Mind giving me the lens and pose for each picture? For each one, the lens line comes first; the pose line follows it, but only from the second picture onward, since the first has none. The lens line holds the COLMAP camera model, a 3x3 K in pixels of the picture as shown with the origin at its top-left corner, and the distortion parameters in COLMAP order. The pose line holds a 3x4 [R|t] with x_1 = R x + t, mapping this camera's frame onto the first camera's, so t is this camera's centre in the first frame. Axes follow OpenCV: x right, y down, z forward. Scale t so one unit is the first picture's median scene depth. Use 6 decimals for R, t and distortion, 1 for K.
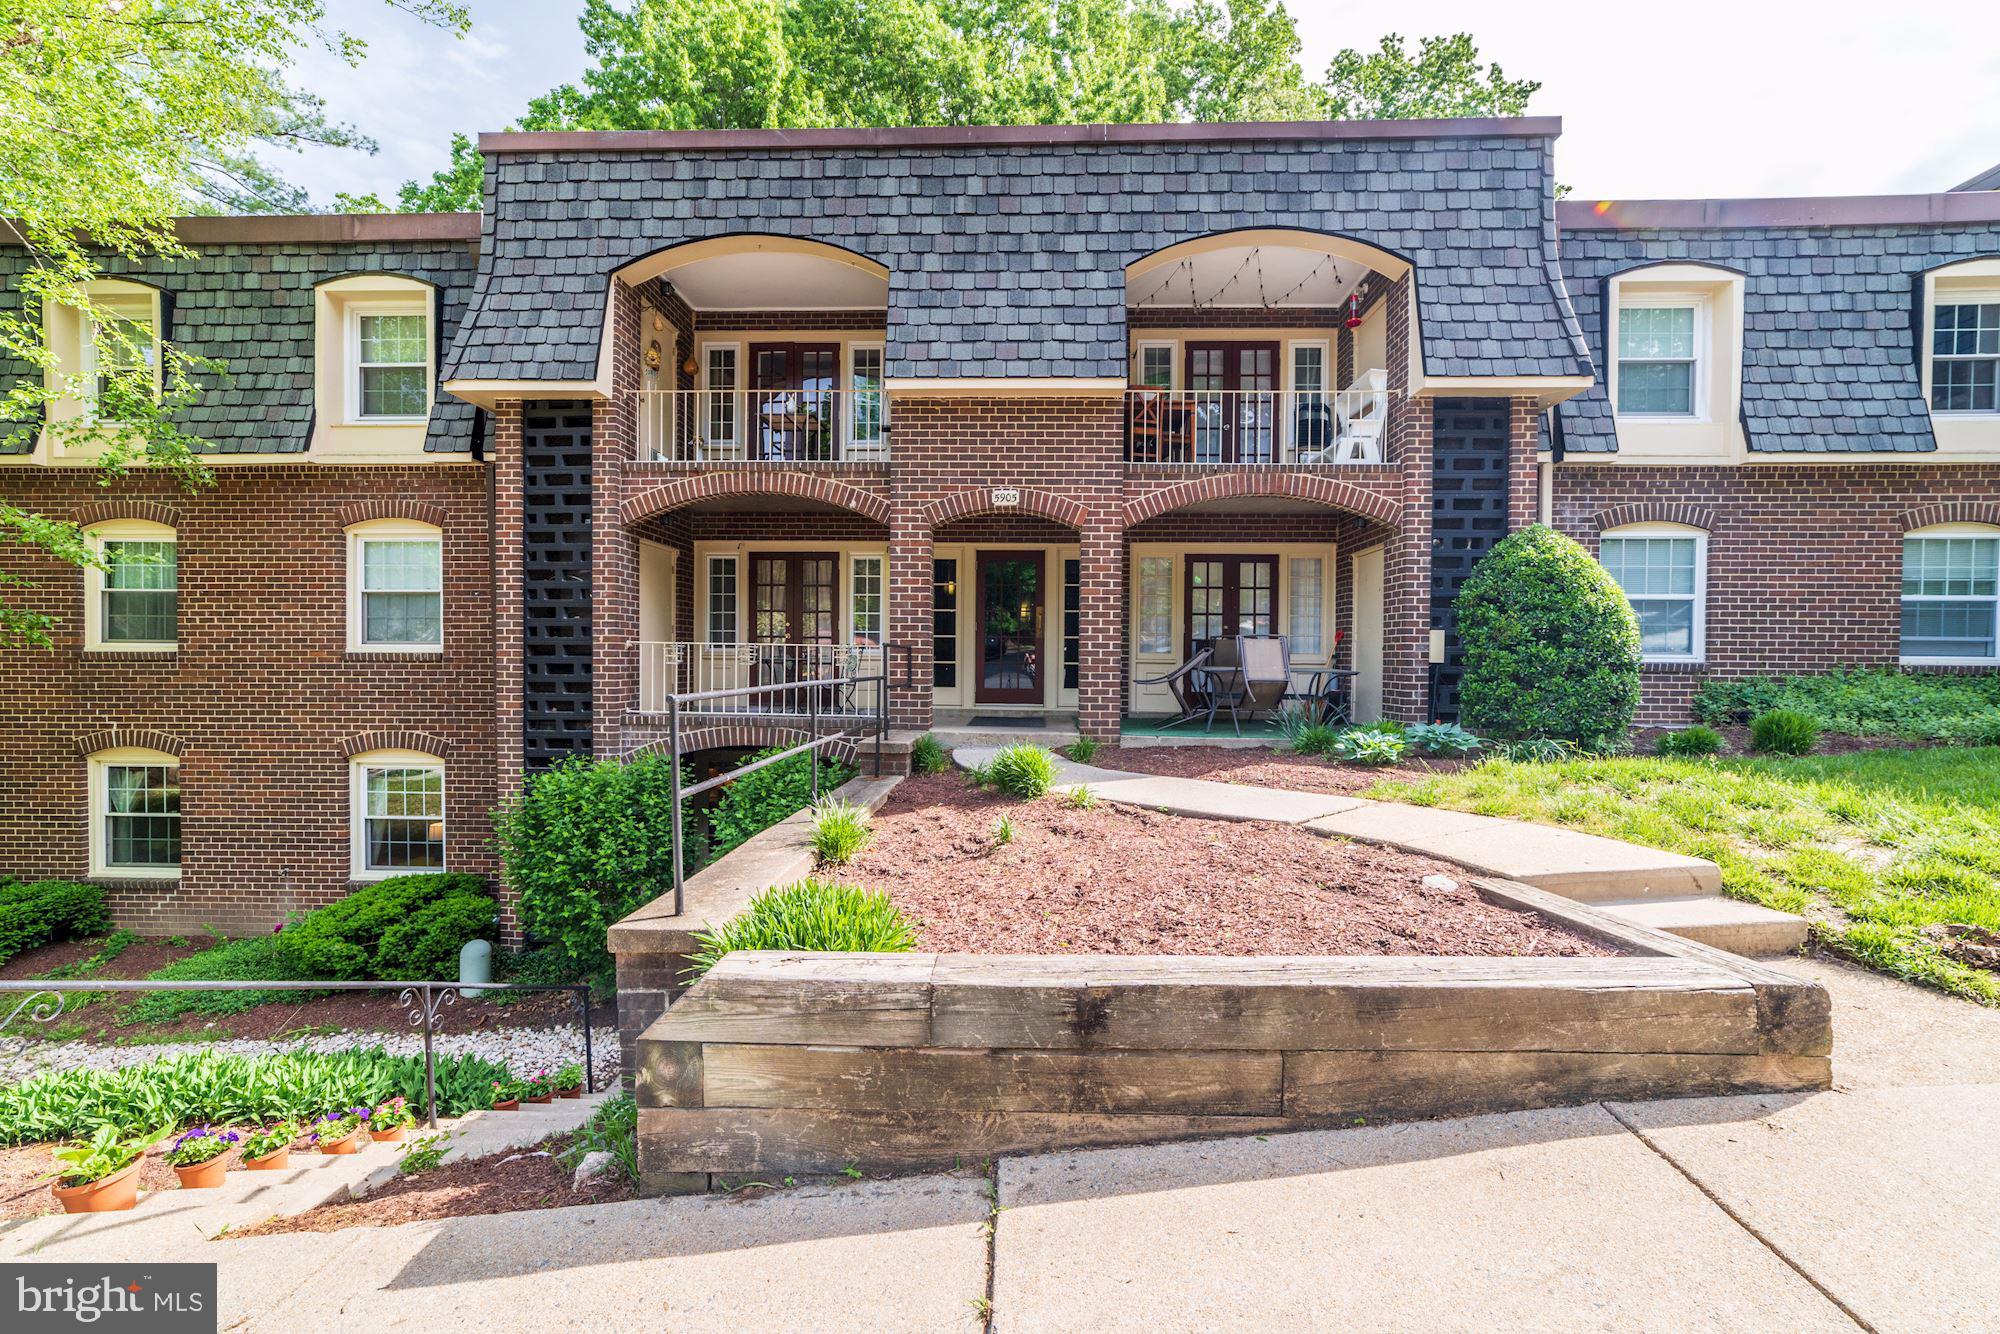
lens RADIAL K [[782.9, 0, 1006.0], [0, 782.9, 674.1], [0, 0, 1]] dist [-0.015632, 0.008618]
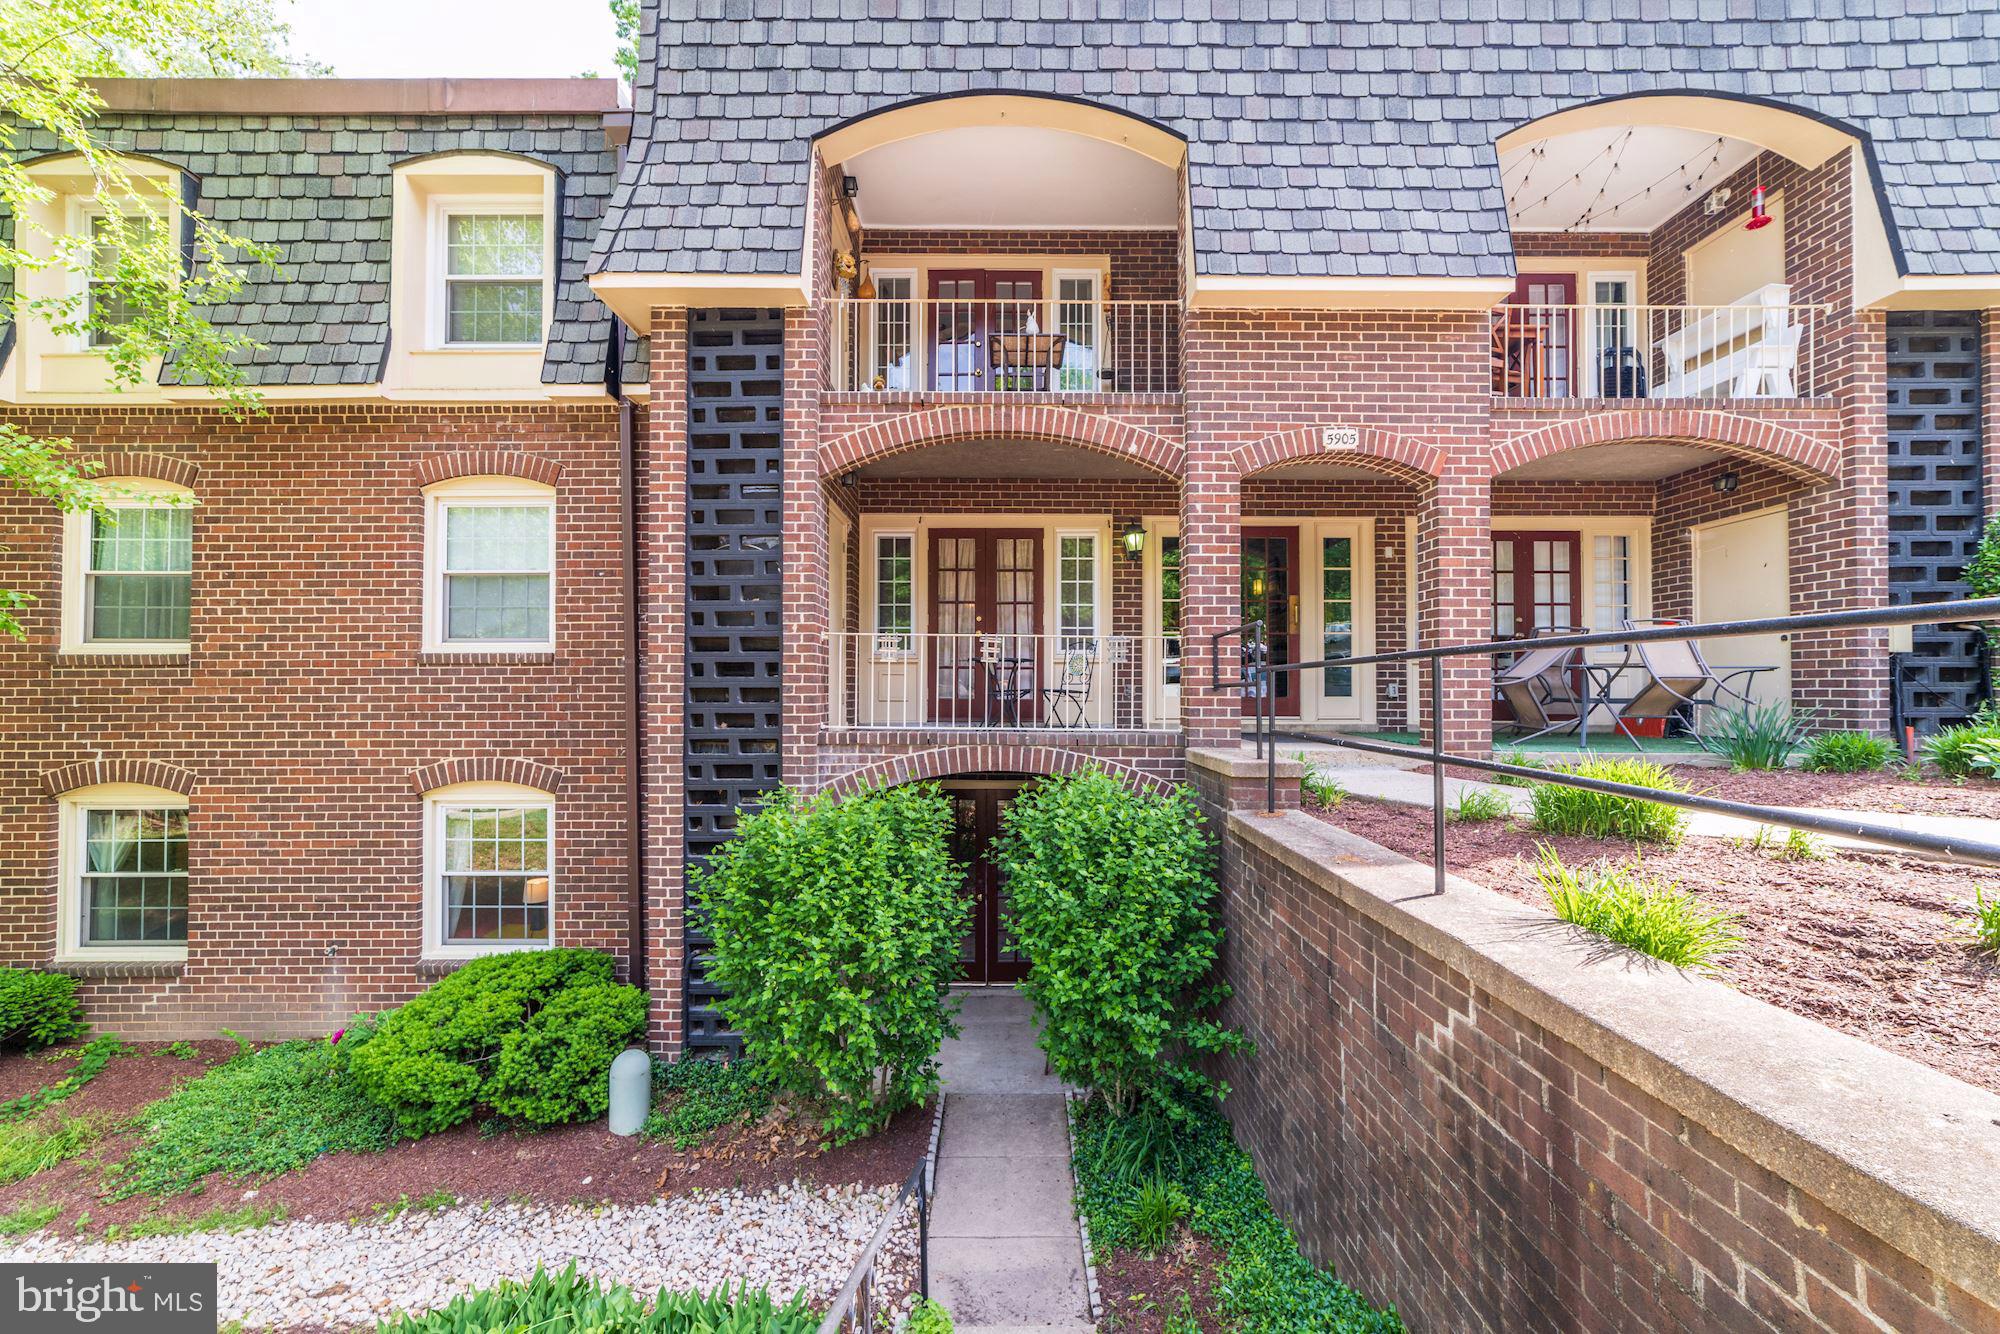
lens RADIAL K [[782.9, 0, 1006.0], [0, 782.9, 674.1], [0, 0, 1]] dist [-0.015632, 0.008618]
pose [[0.999439, -0.007155, 0.032709, -0.343042], [0.008200, 0.999456, -0.031937, 0.023218], [-0.032463, 0.032188, 0.998955, 0.257127]]
